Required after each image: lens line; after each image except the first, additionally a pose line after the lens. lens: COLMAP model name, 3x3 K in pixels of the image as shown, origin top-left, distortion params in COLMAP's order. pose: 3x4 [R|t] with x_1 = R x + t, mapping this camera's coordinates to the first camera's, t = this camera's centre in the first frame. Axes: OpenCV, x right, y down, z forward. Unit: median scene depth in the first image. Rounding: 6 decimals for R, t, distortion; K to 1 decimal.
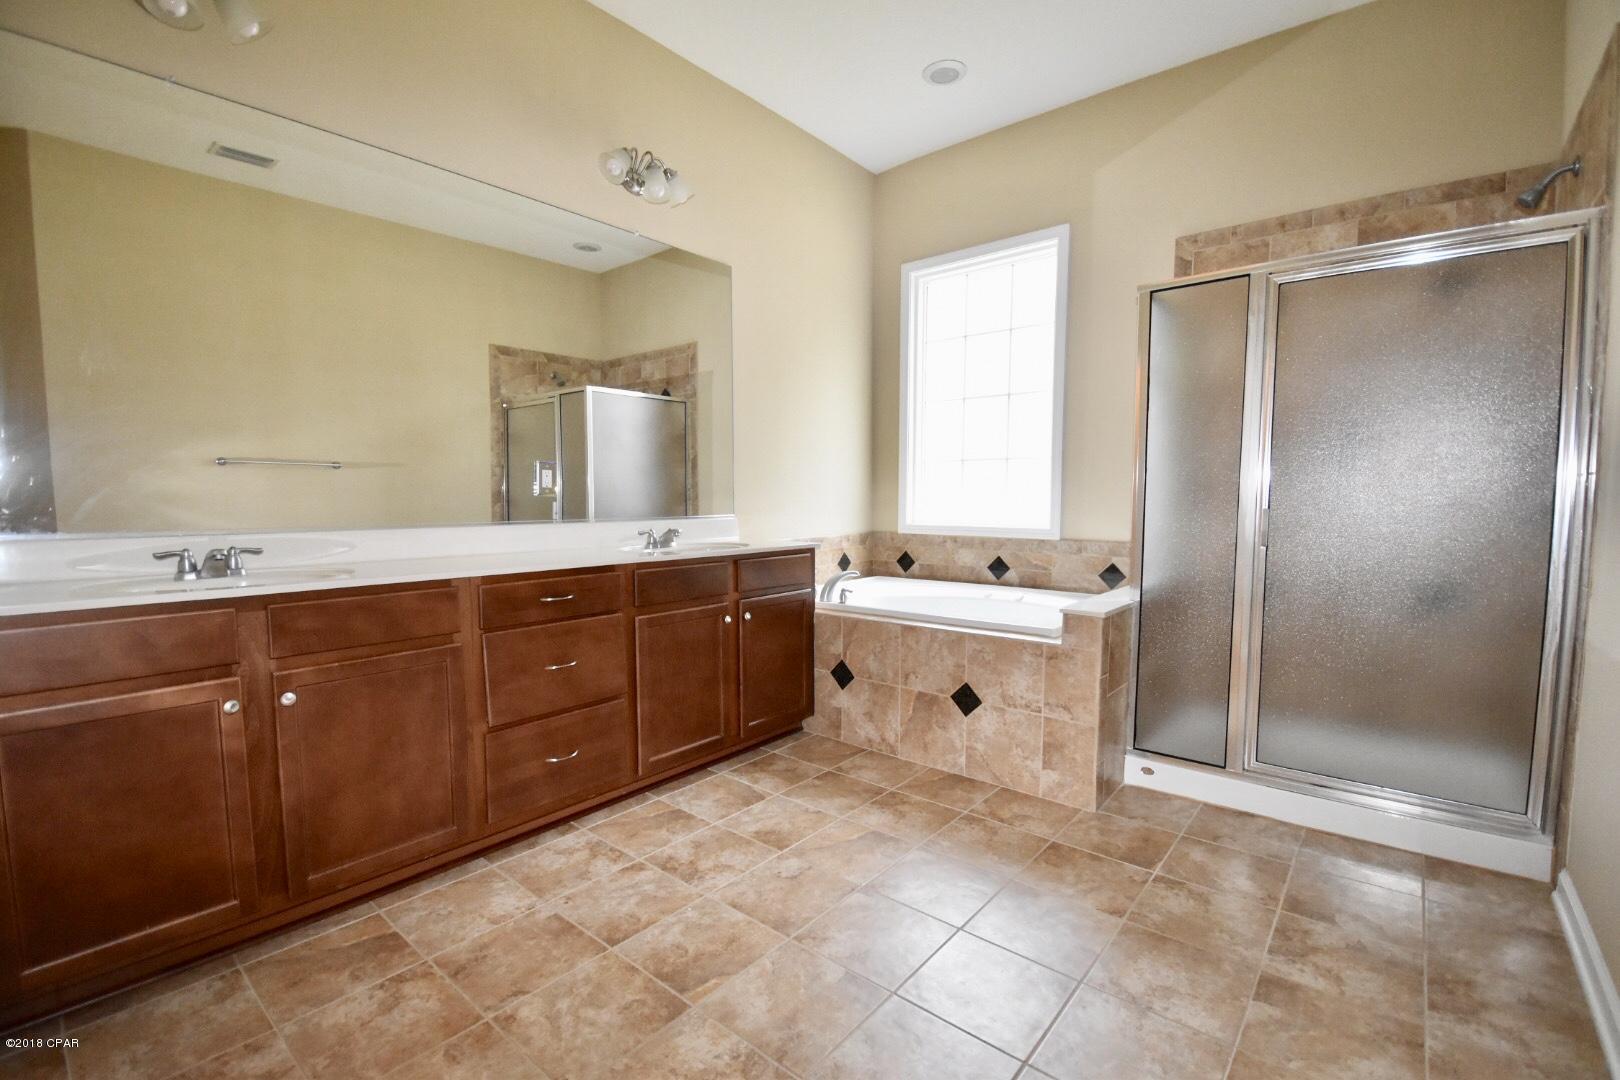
lens RADIAL K [[712.1, 0, 811.8], [0, 712.1, 542.2], [0, 0, 1]] dist [-0.001917, -0.007635]
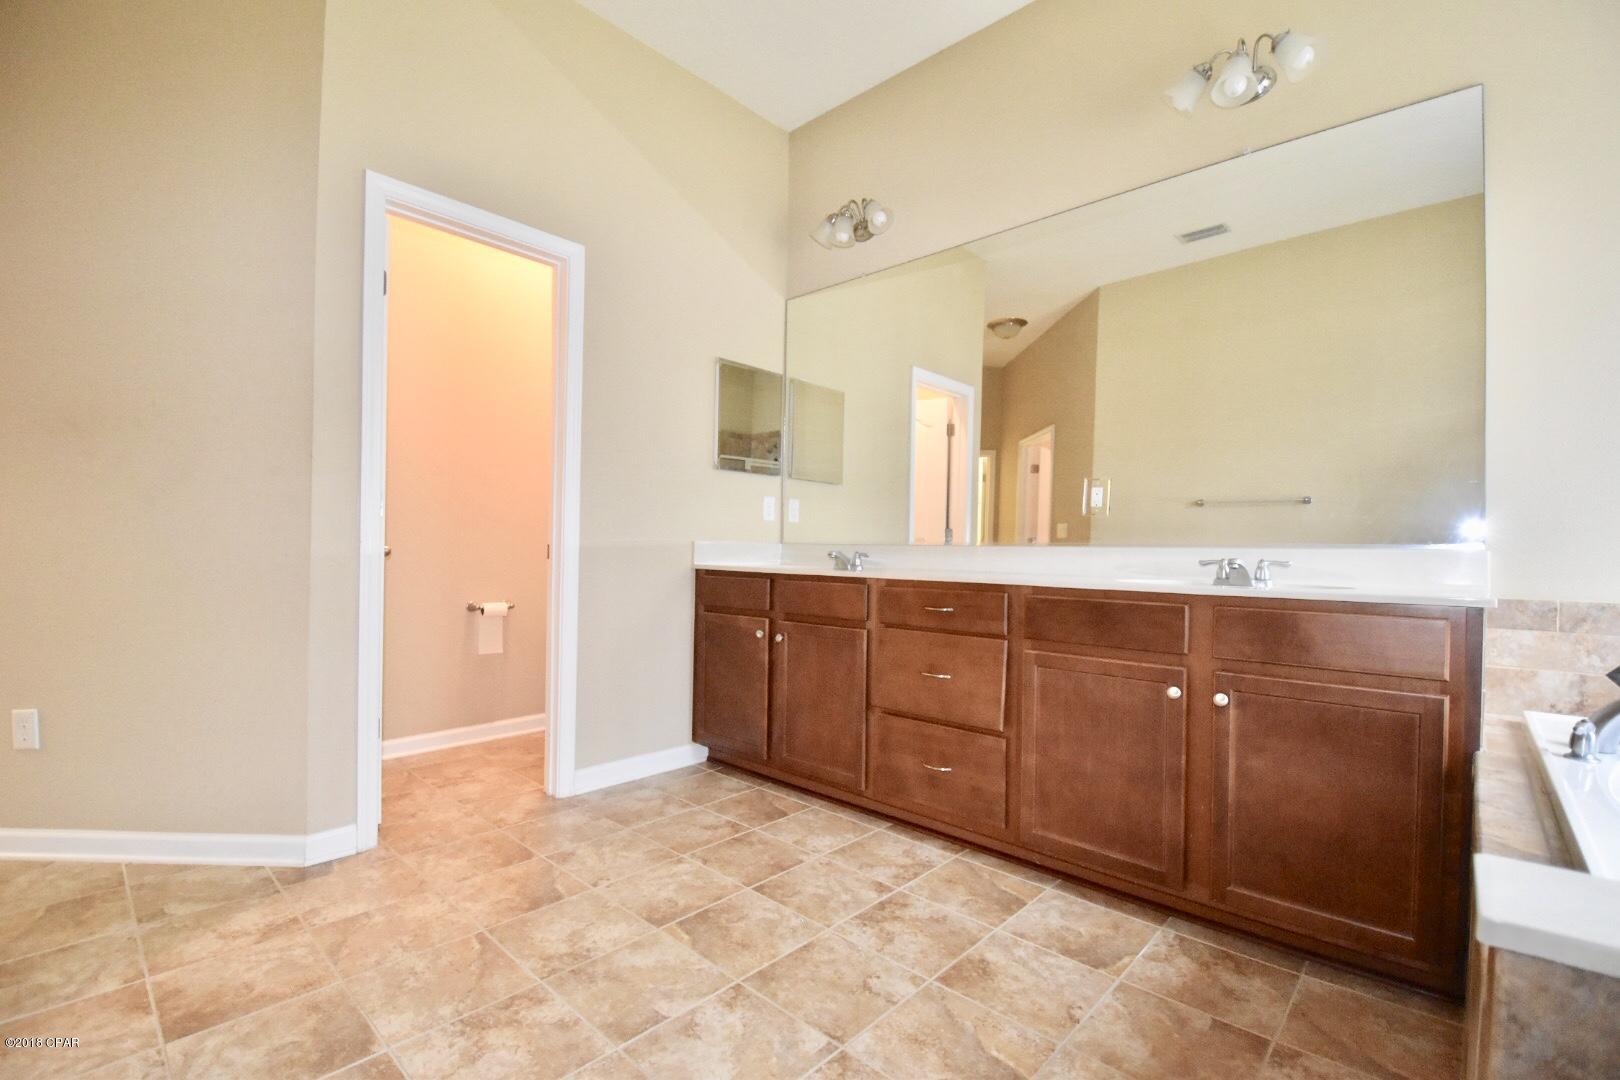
lens RADIAL K [[712.1, 0, 810.7], [0, 712.1, 547.4], [0, 0, 1]] dist [-0.001917, -0.007635]
pose [[-0.057926, 0.000020, -0.998321, 0.677462], [-0.076130, 0.997088, 0.004437, -0.001485], [0.995414, 0.076259, -0.057756, 0.864856]]
